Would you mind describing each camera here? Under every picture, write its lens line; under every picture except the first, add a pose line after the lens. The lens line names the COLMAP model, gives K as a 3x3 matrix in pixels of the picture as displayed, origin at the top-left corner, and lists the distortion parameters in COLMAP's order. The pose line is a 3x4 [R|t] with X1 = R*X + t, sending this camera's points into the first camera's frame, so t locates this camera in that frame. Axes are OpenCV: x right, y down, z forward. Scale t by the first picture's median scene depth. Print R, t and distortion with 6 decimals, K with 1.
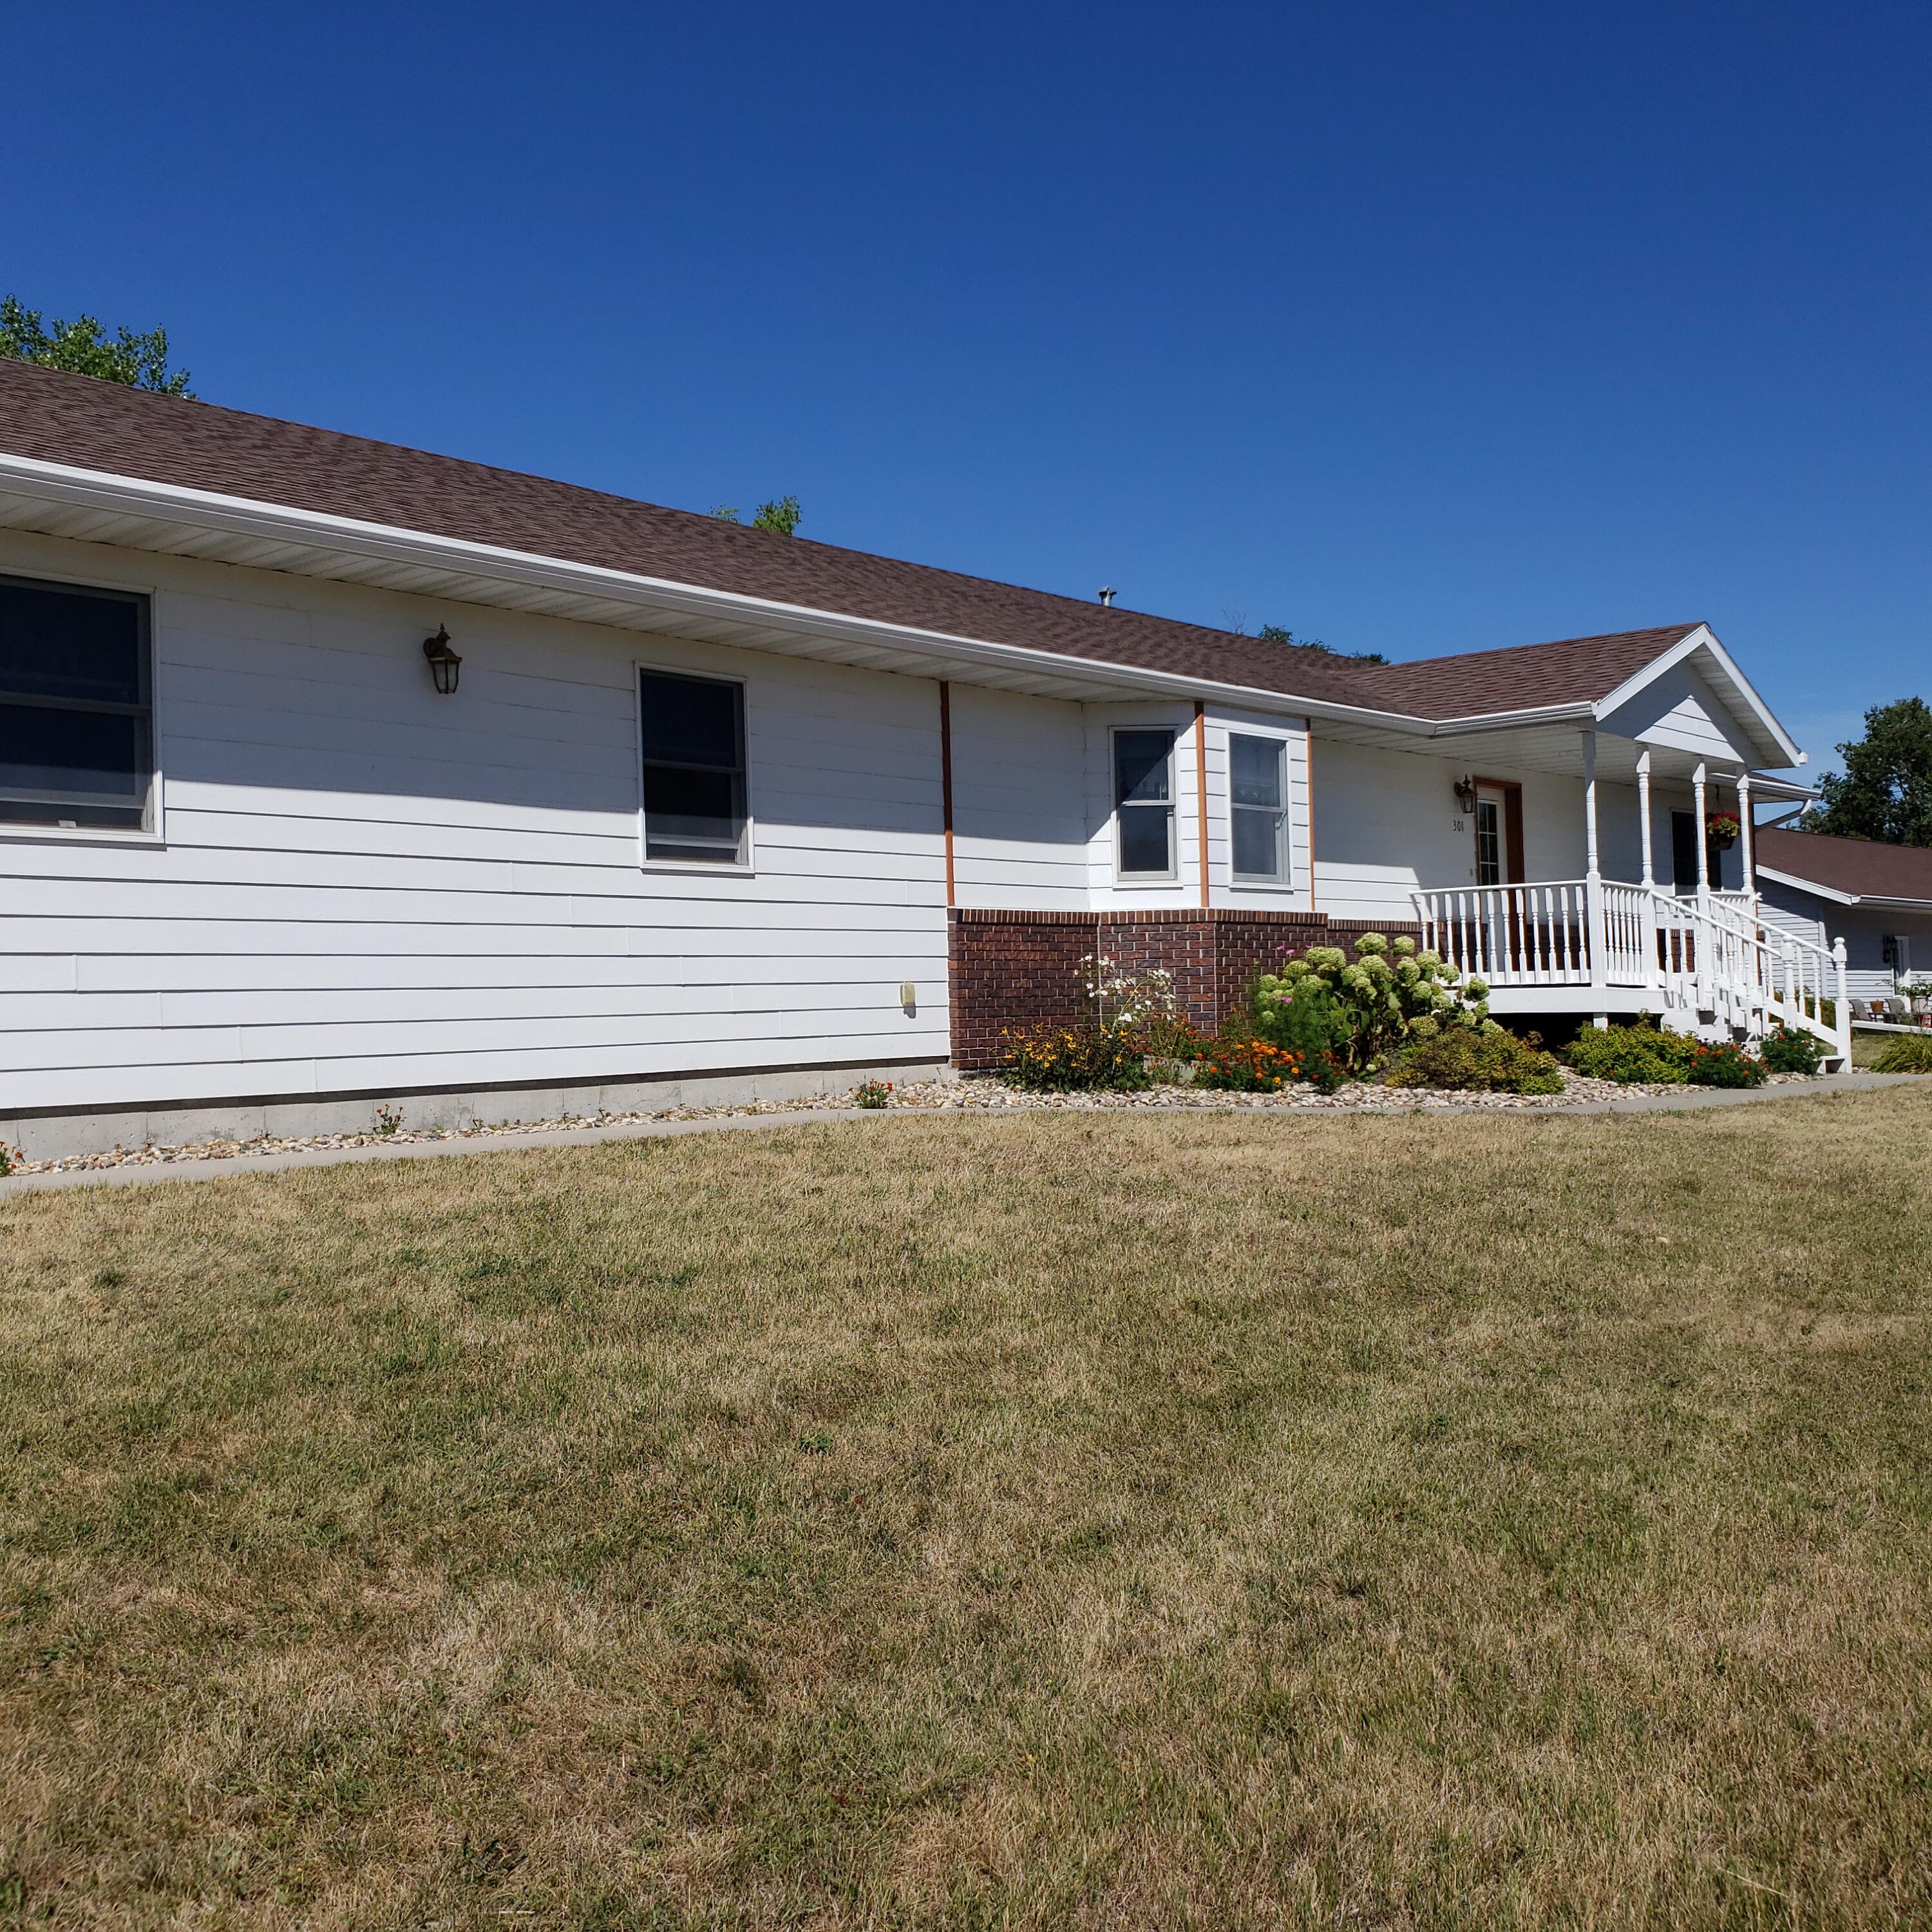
lens RADIAL K [[2015.8, 0, 966.0], [0, 2015.8, 966.0], [0, 0, 1]] dist [0.215787, -0.528329]
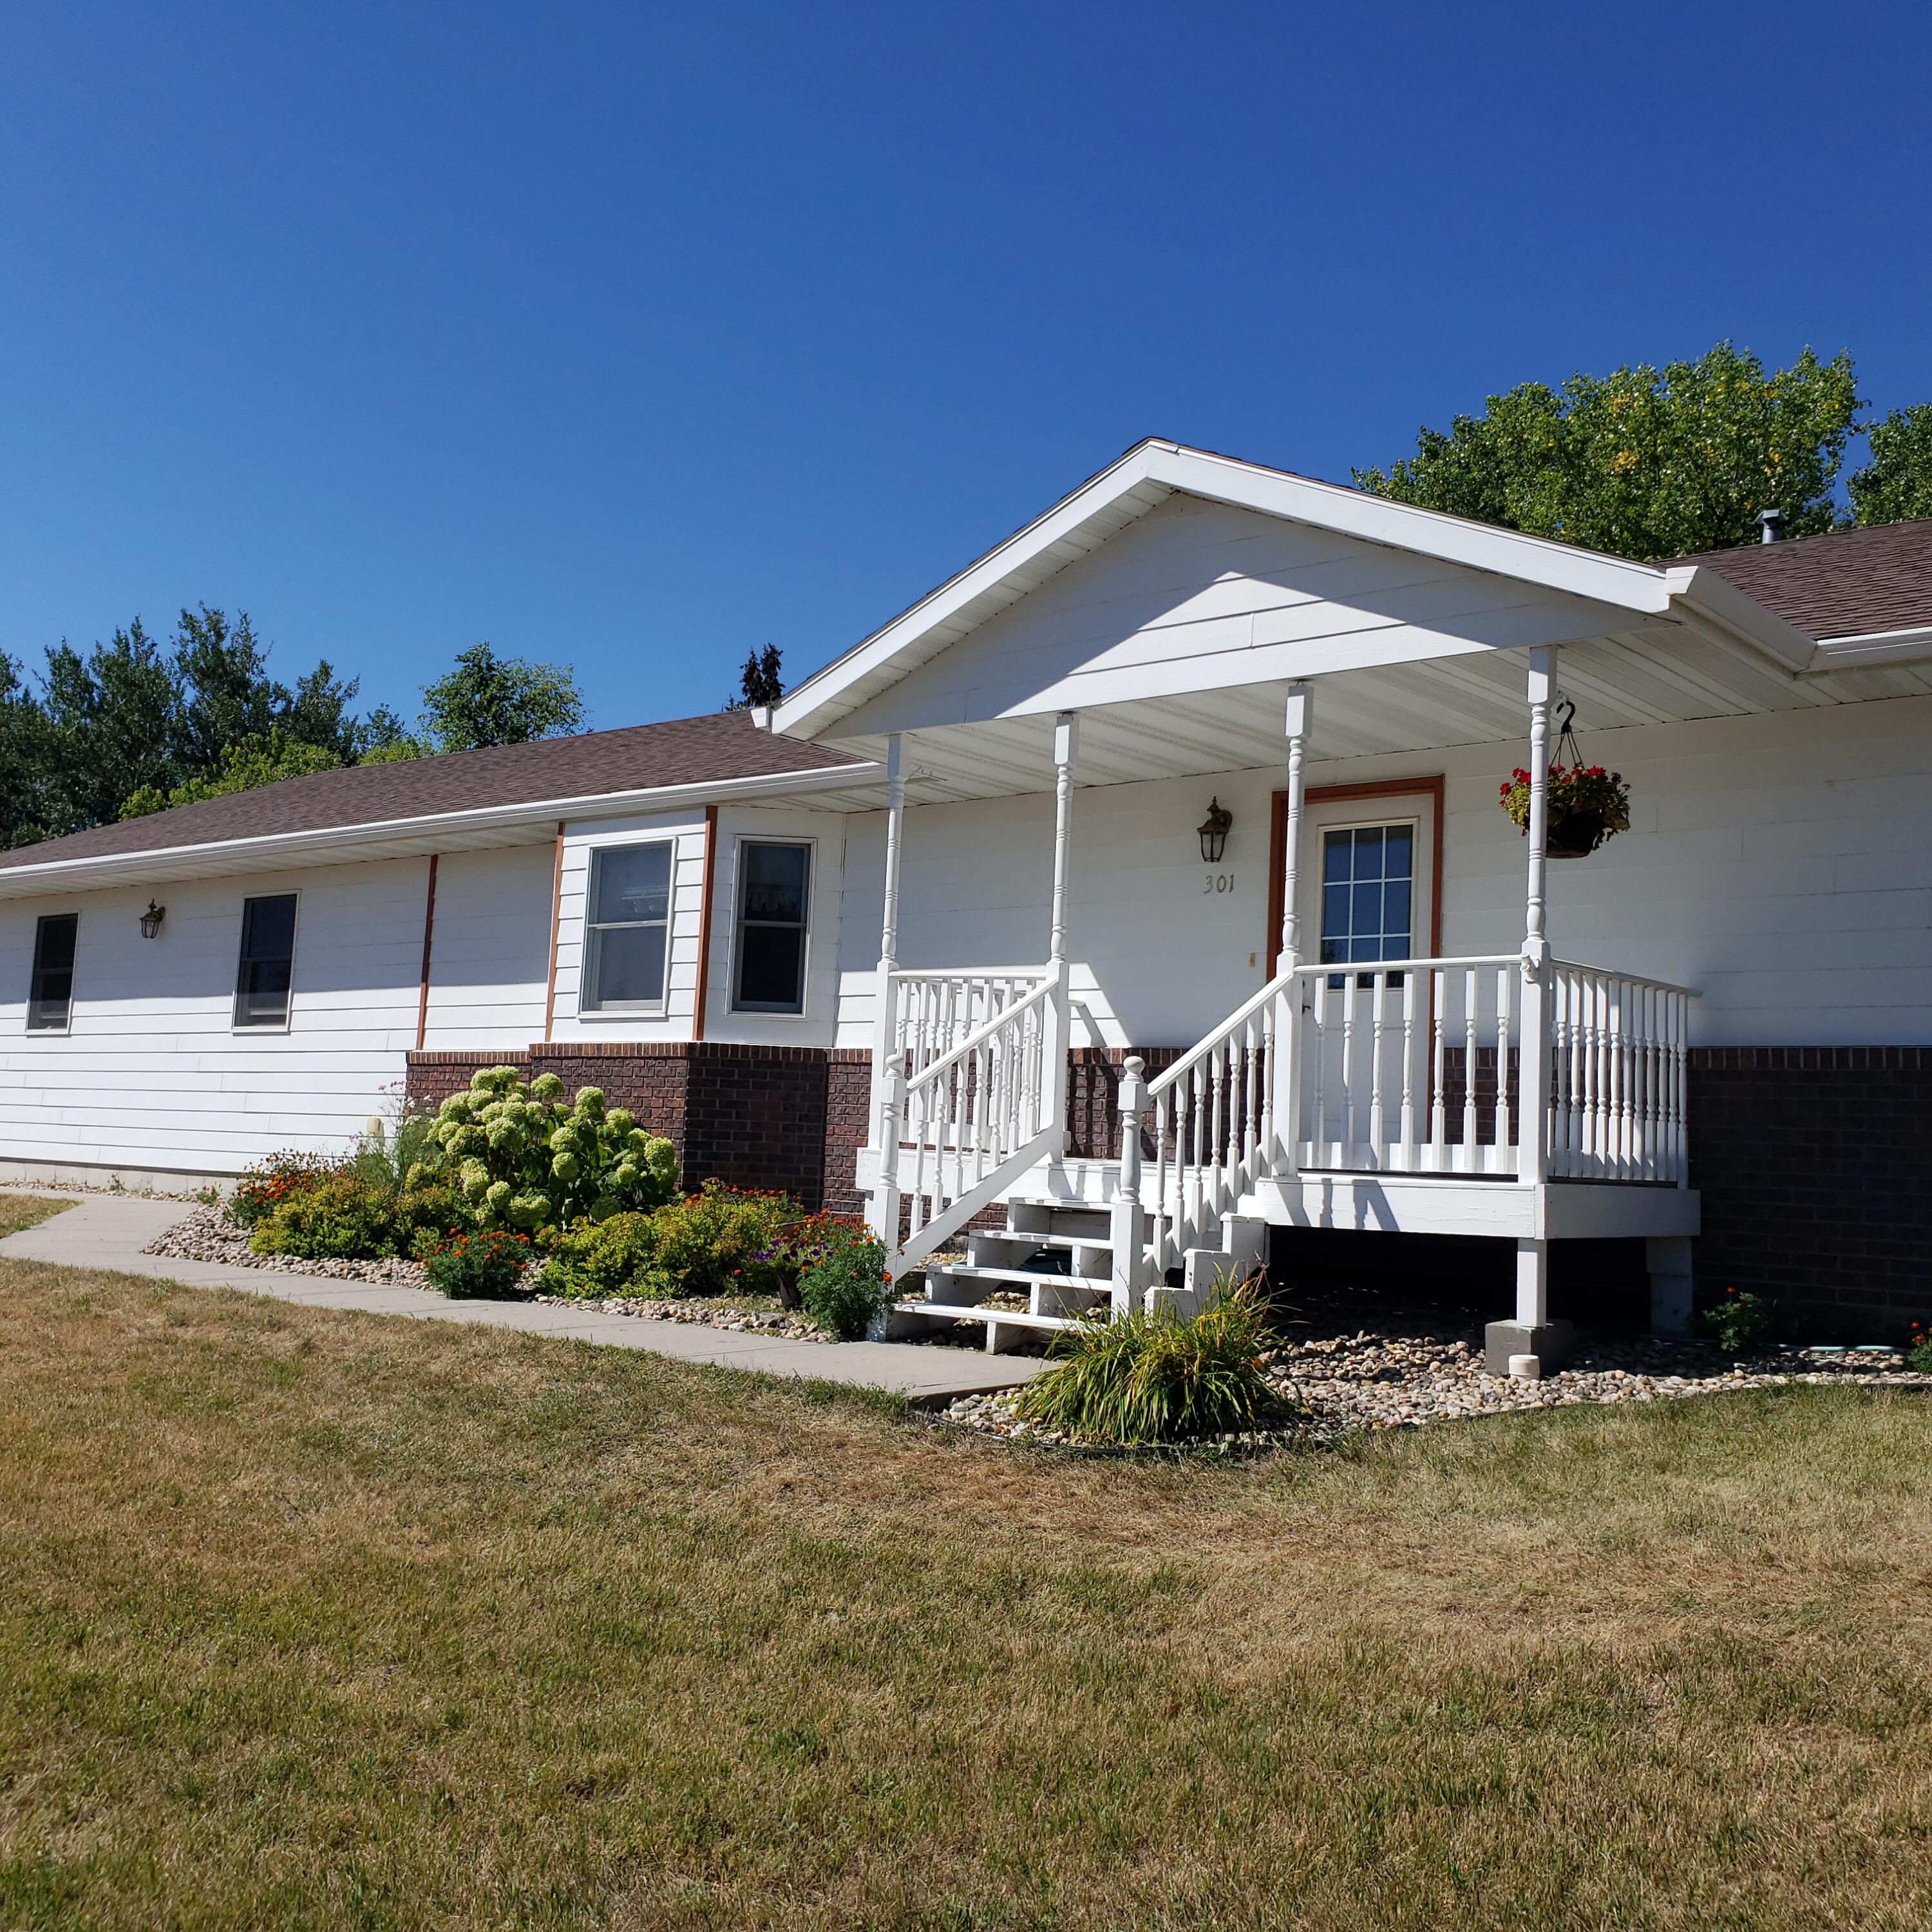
lens RADIAL K [[2015.8, 0, 966.0], [0, 2015.8, 966.0], [0, 0, 1]] dist [0.215787, -0.528329]
pose [[0.002370, -0.059657, -0.998216, 1.055233], [-0.016950, 0.998073, -0.059688, -0.012478], [0.999854, 0.017061, 0.001354, 1.201237]]
